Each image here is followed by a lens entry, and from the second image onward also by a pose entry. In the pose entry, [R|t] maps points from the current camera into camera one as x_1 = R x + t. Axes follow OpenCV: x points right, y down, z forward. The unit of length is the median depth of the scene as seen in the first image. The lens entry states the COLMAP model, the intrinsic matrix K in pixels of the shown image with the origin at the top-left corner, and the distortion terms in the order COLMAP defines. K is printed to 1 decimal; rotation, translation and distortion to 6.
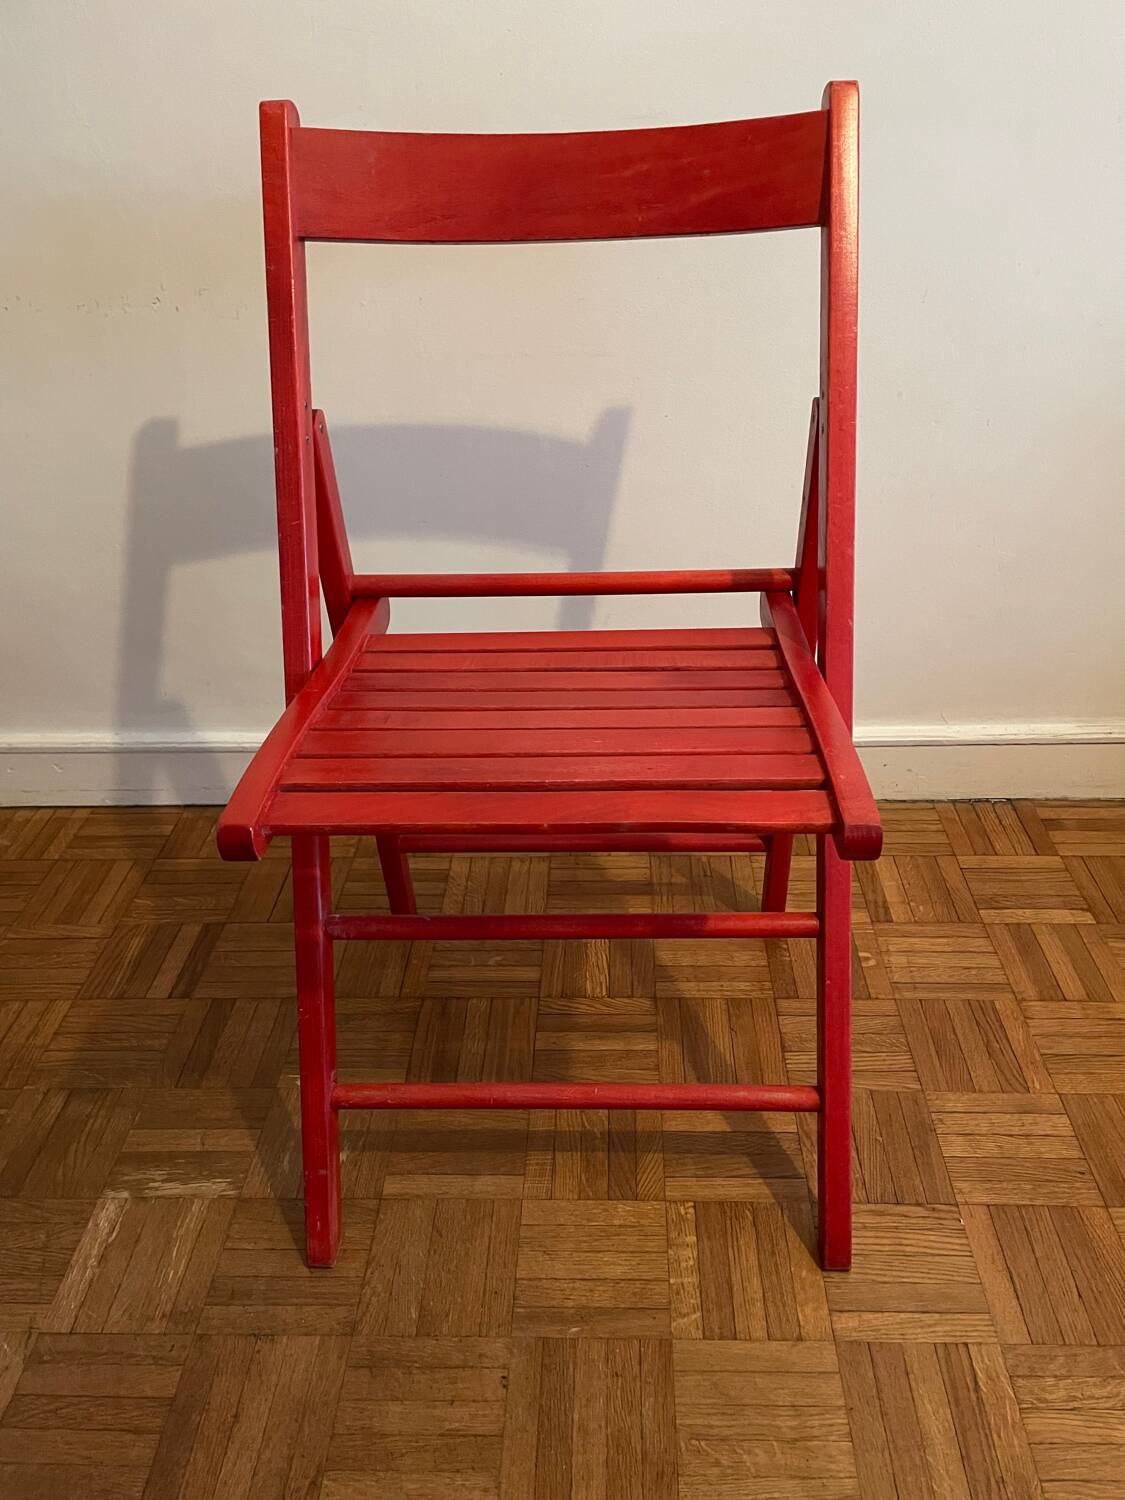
lens RADIAL K [[1160.3, 0, 570.2], [0, 1160.3, 755.7], [0, 0, 1]] dist [0.072614, -0.103243]
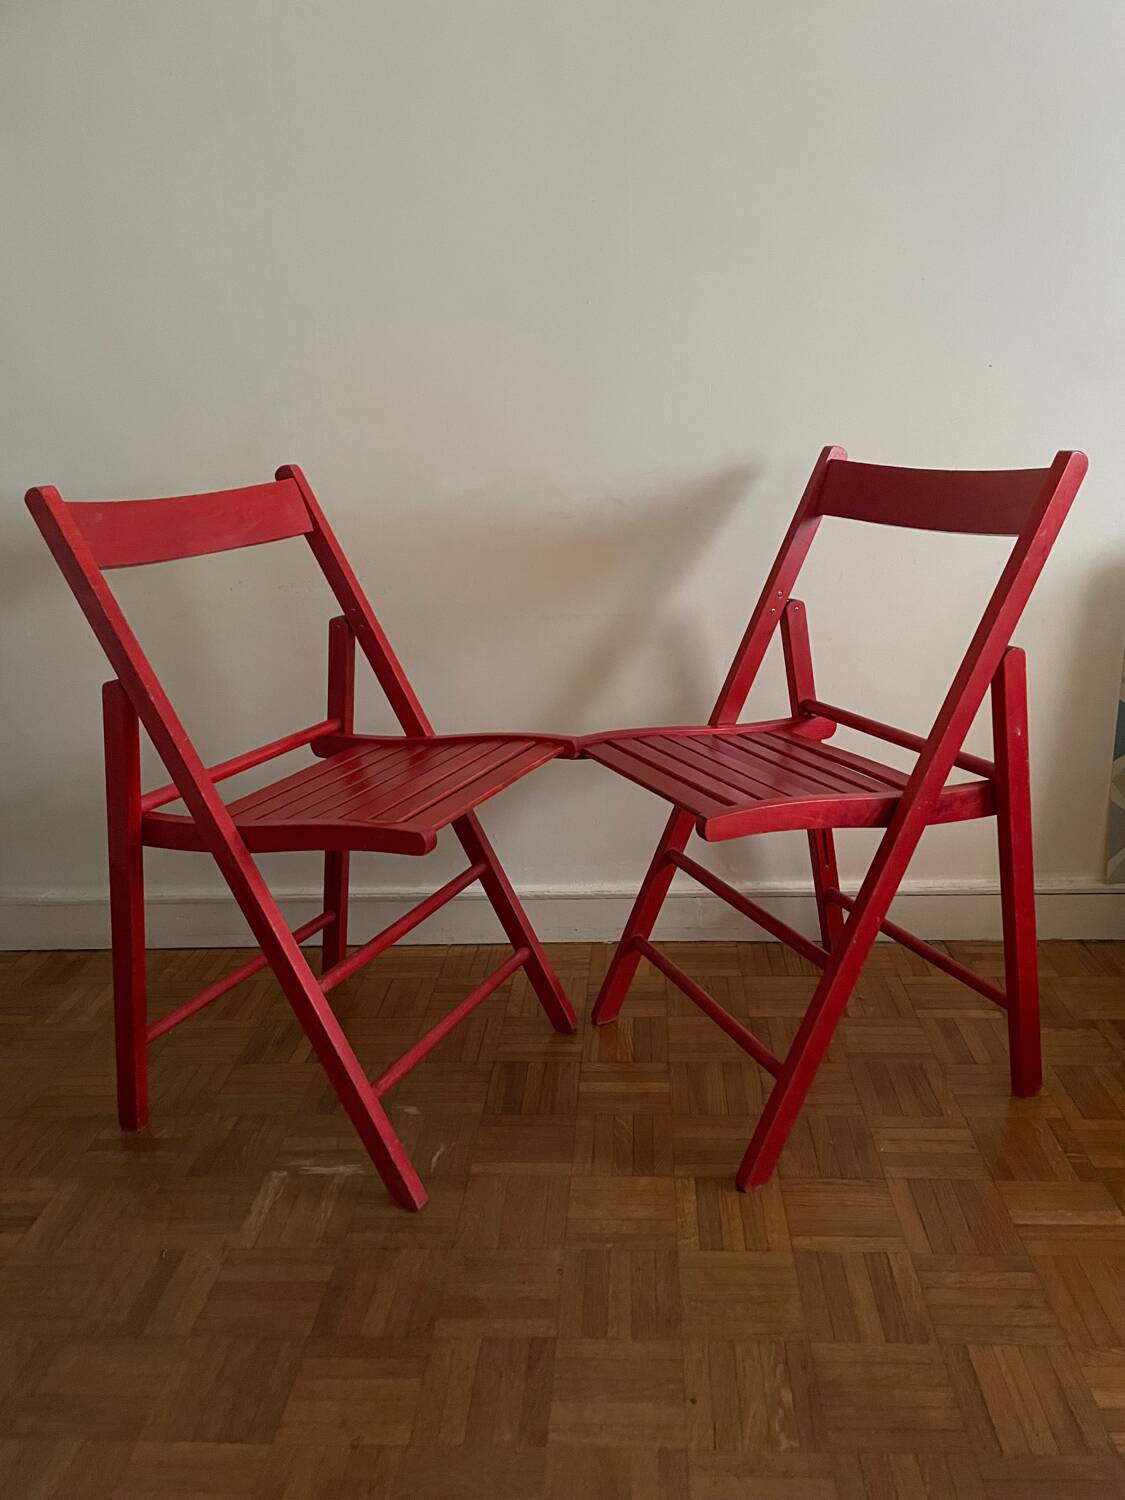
lens RADIAL K [[1160.3, 0, 567.8], [0, 1160.3, 755.7], [0, 0, 1]] dist [0.072614, -0.103243]
pose [[0.999623, 0.000563, -0.027453, -0.007050], [-0.007362, 0.968683, -0.248191, 0.244219], [0.026453, 0.248300, 0.968322, -0.471477]]
